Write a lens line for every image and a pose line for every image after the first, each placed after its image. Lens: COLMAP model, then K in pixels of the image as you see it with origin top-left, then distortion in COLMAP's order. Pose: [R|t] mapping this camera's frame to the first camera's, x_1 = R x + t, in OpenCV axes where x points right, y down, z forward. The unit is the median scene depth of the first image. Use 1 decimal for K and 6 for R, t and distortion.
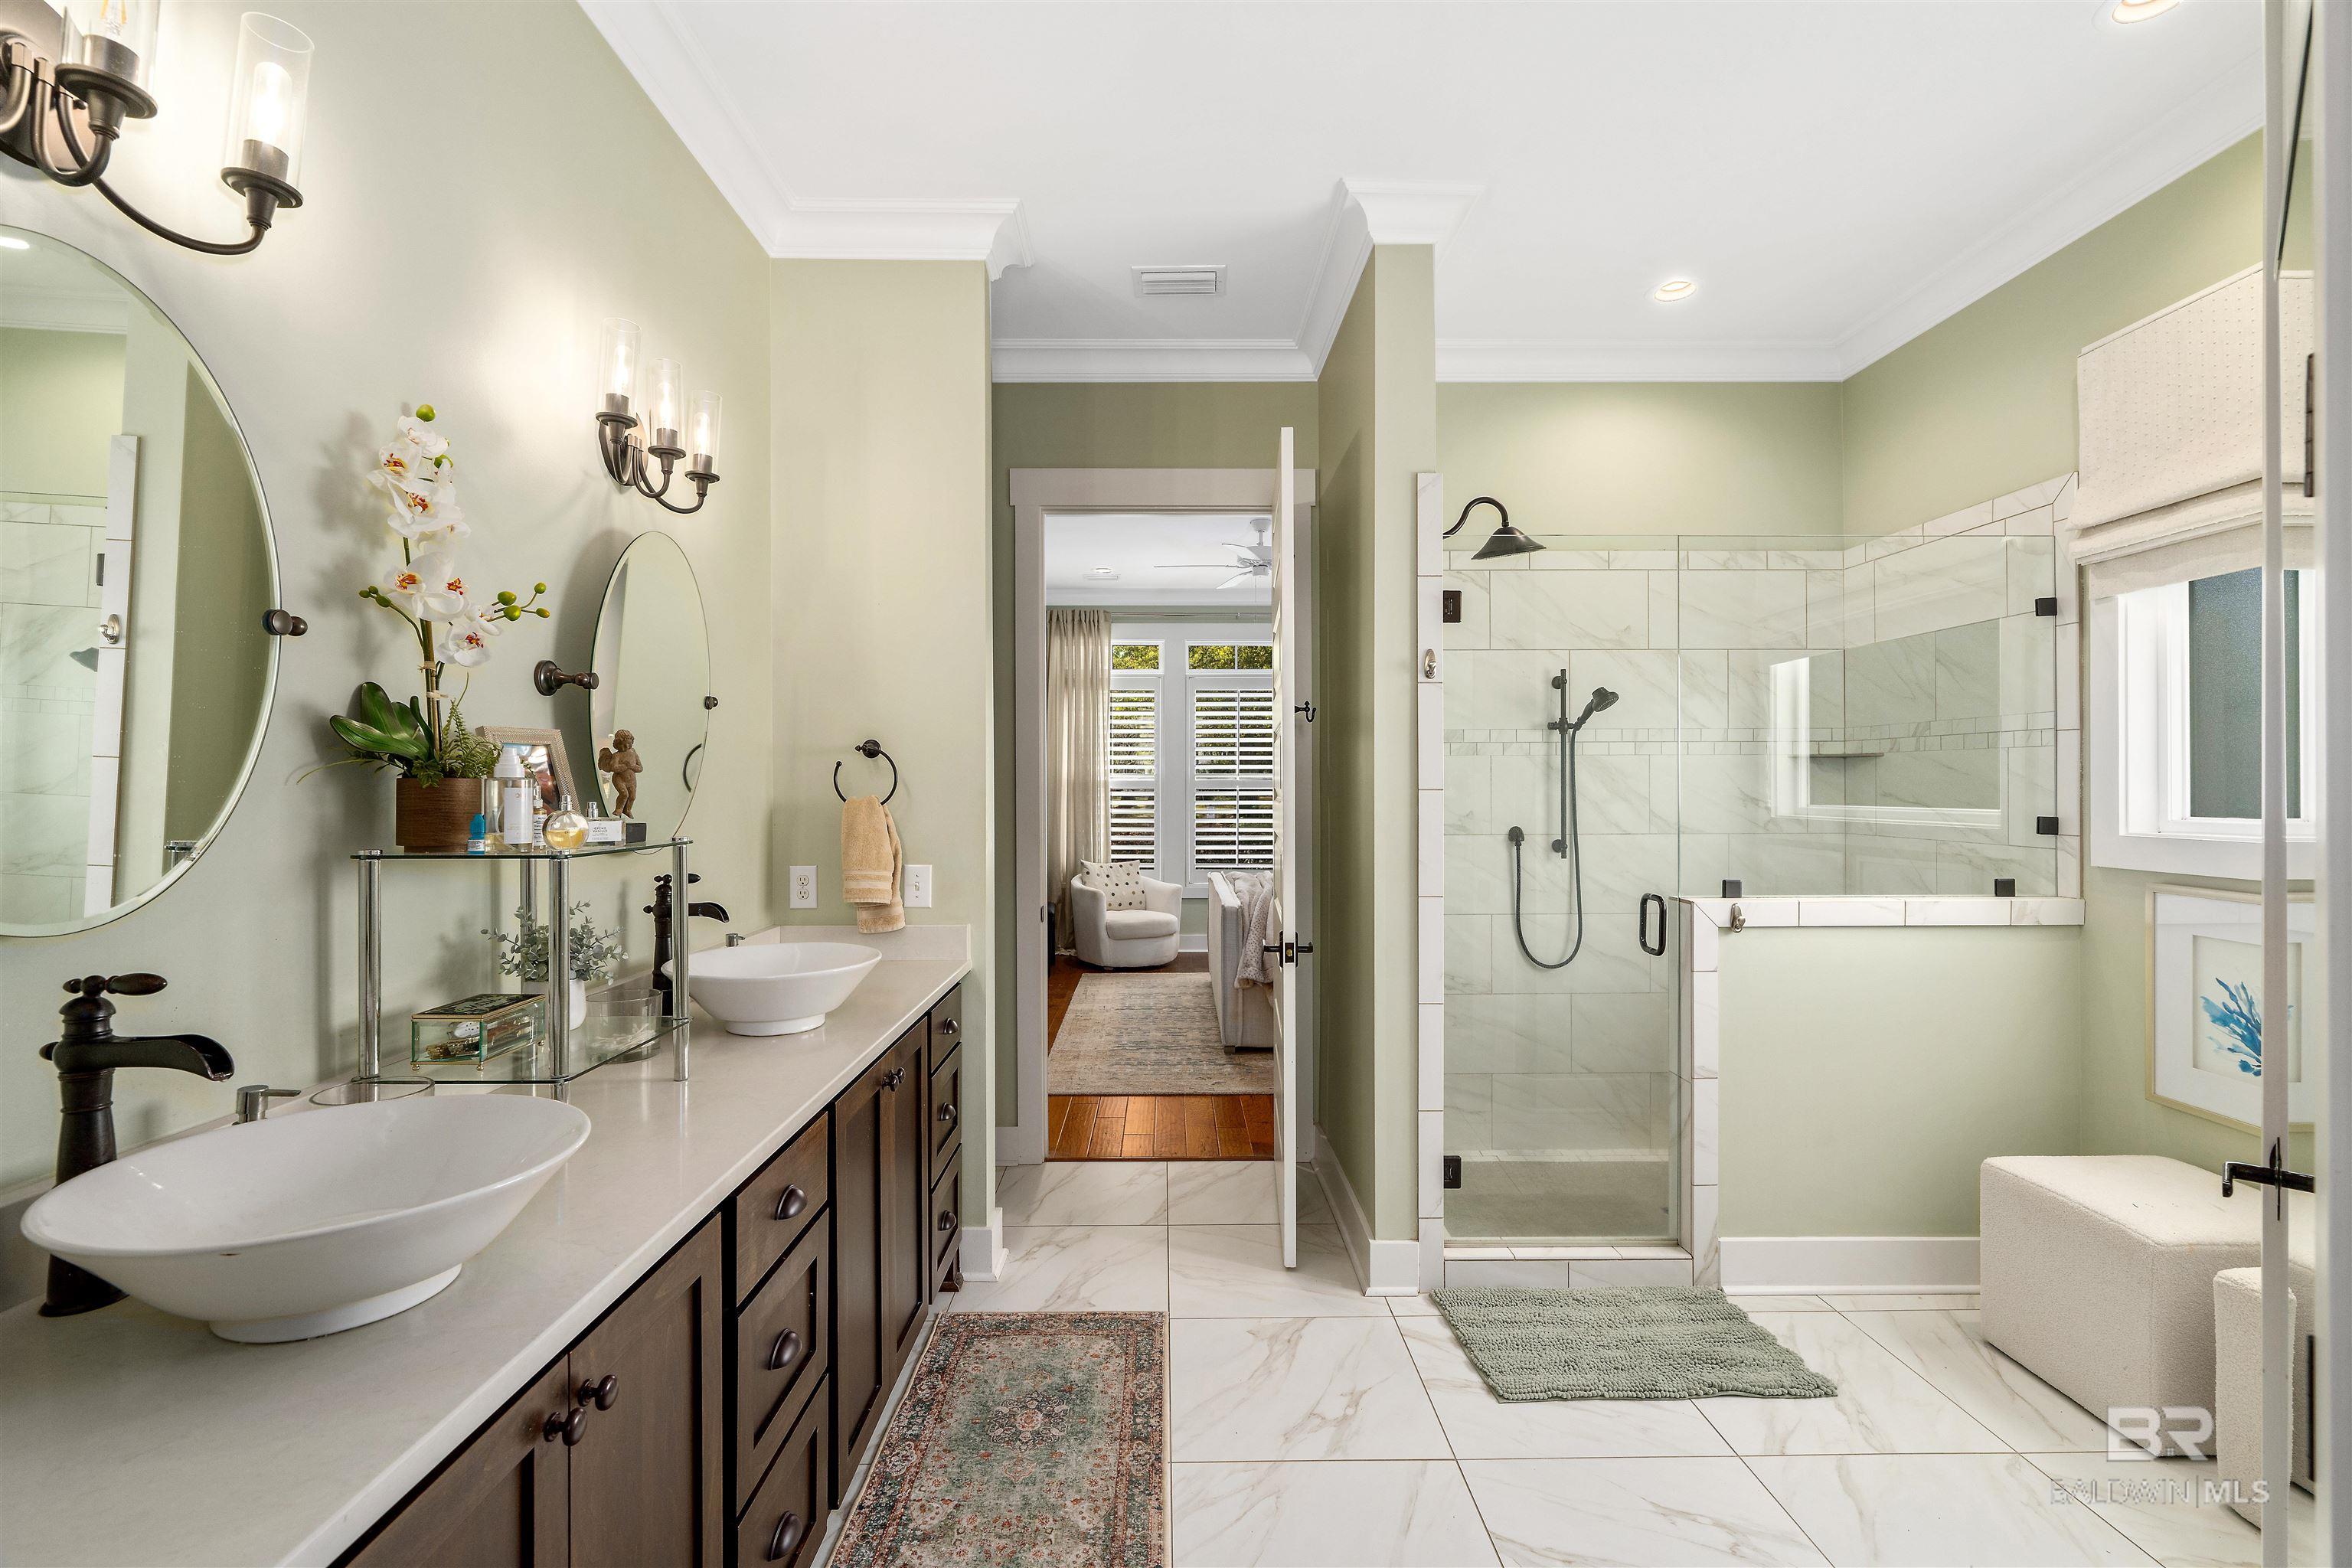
lens RADIAL K [[1070.0, 0, 1178.2], [0, 1070.0, 759.4], [0, 0, 1]] dist [-0.001943, 0.000249]
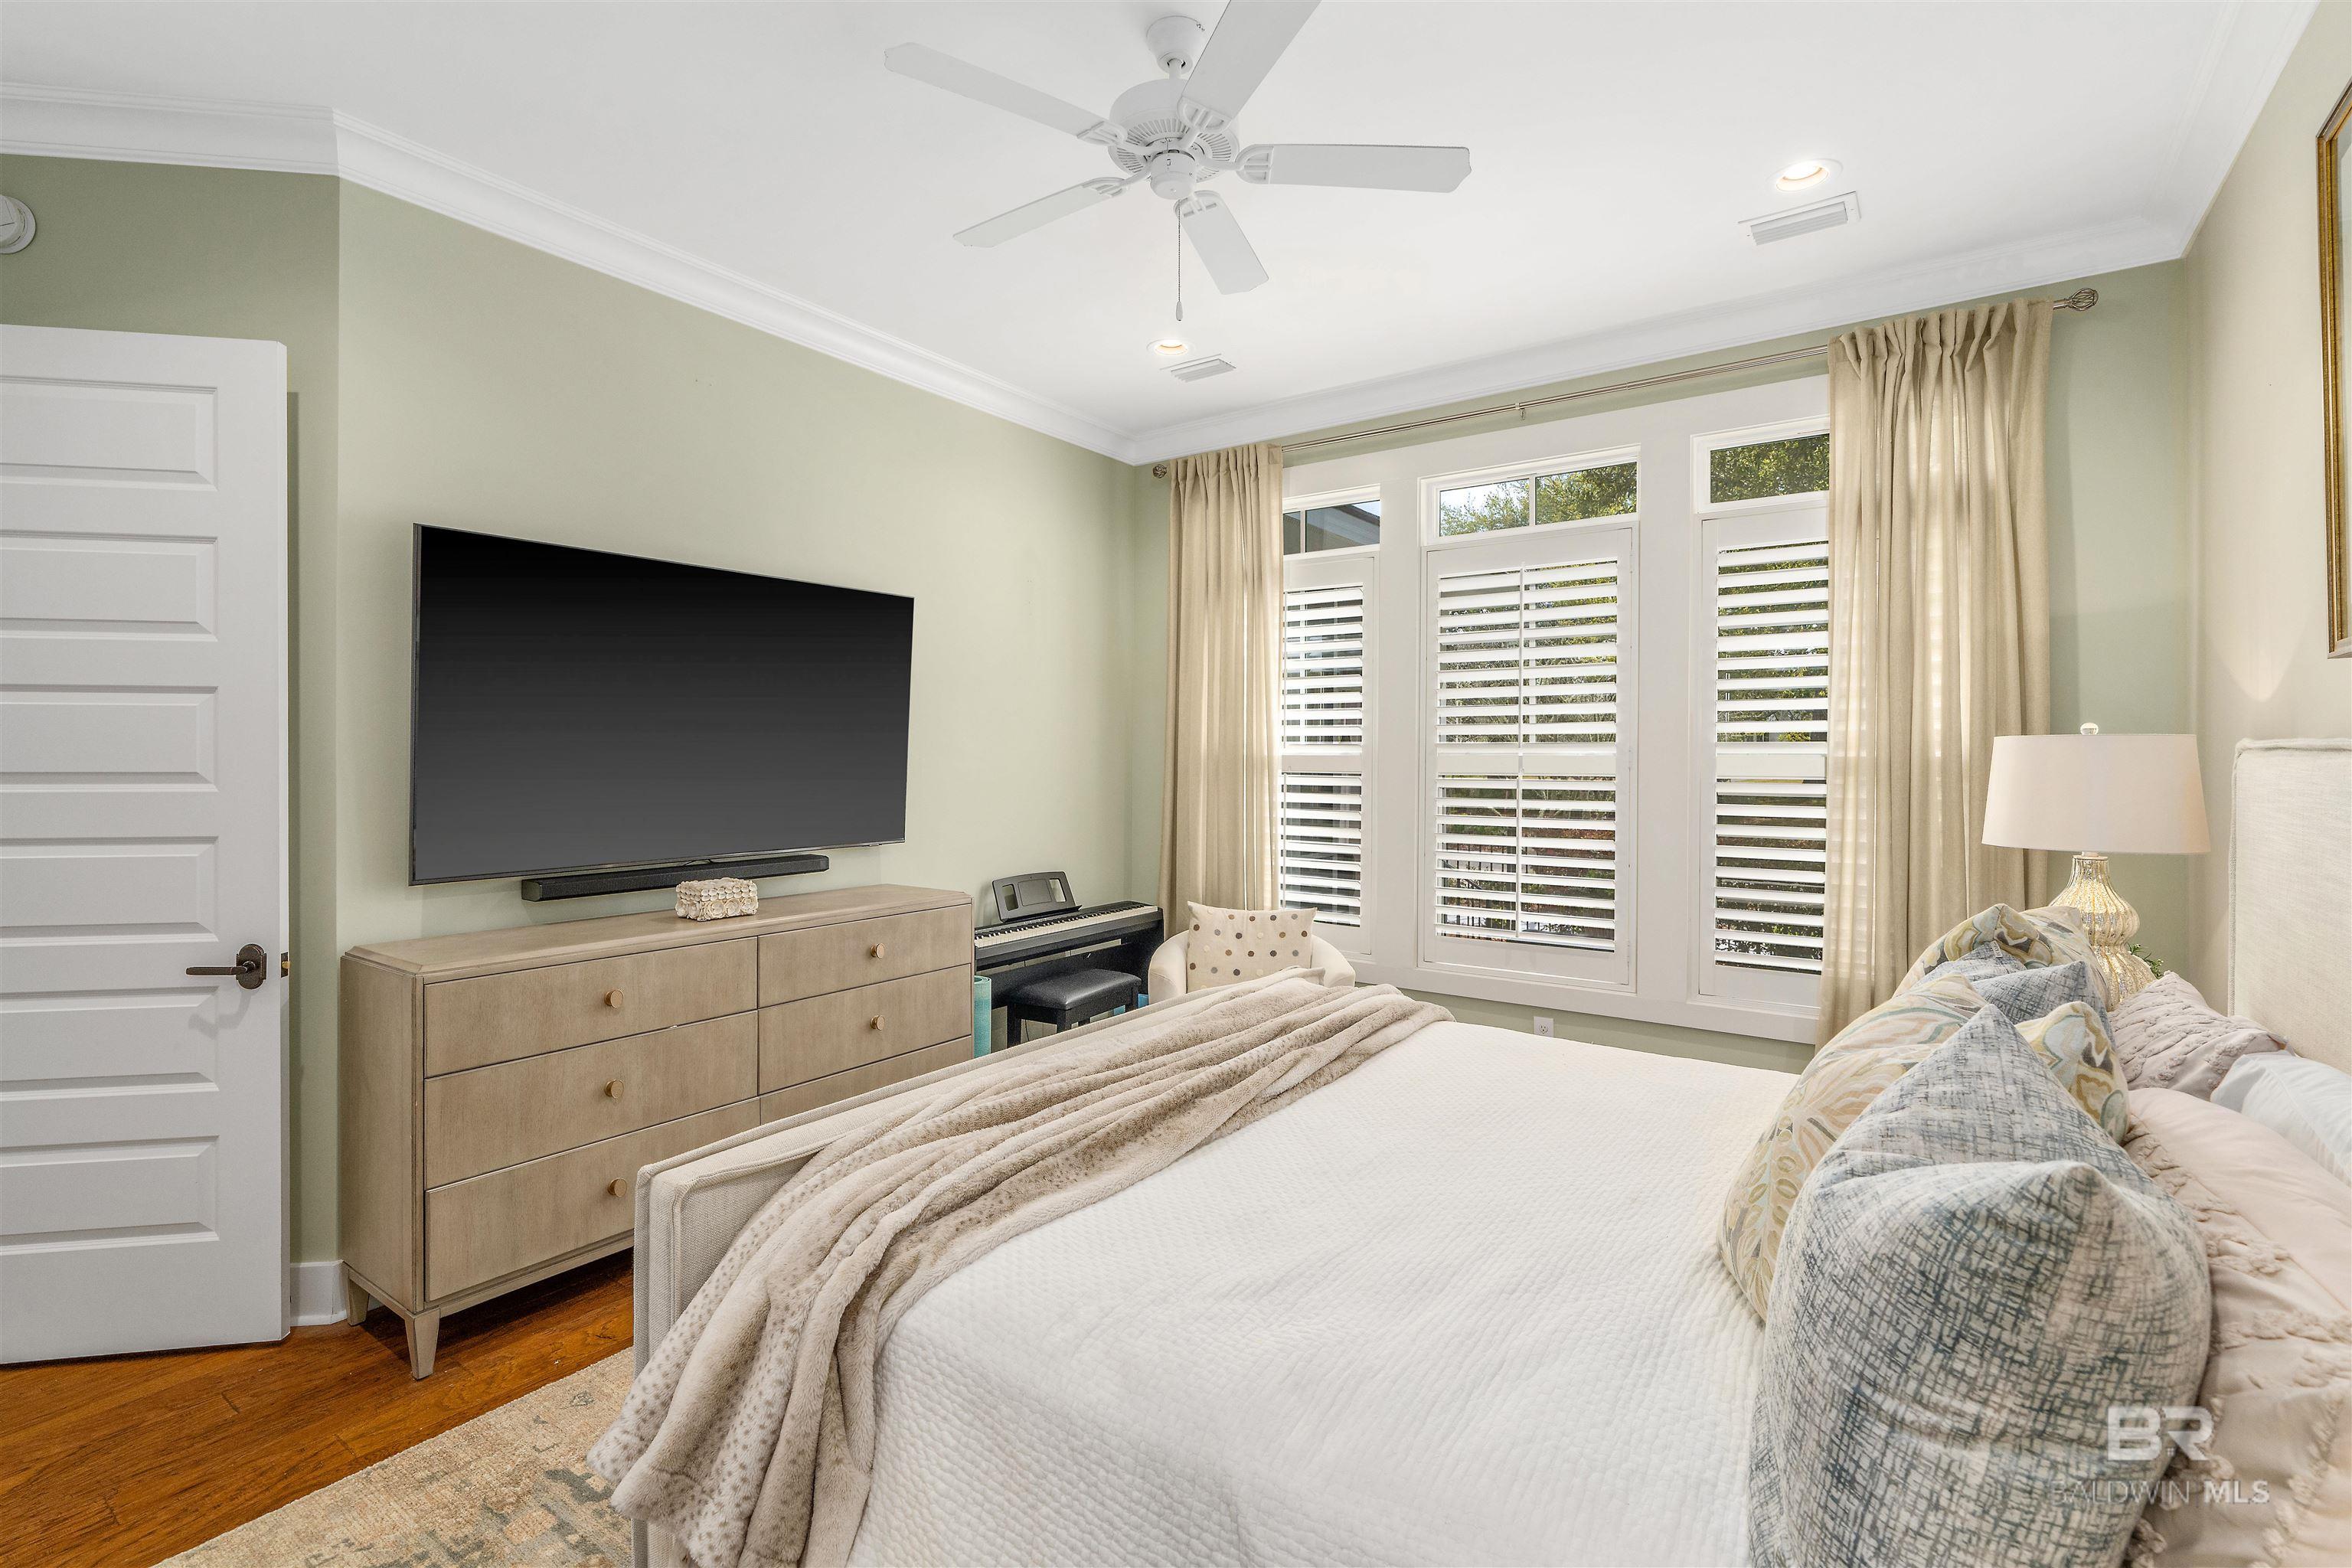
lens RADIAL K [[1070.0, 0, 1178.2], [0, 1070.0, 759.4], [0, 0, 1]] dist [-0.001943, 0.000249]
pose [[0.811151, 0.005867, -0.584807, 0.209882], [0.006296, 0.999804, 0.018763, 0.010711], [0.584802, -0.018901, 0.810956, 0.525416]]
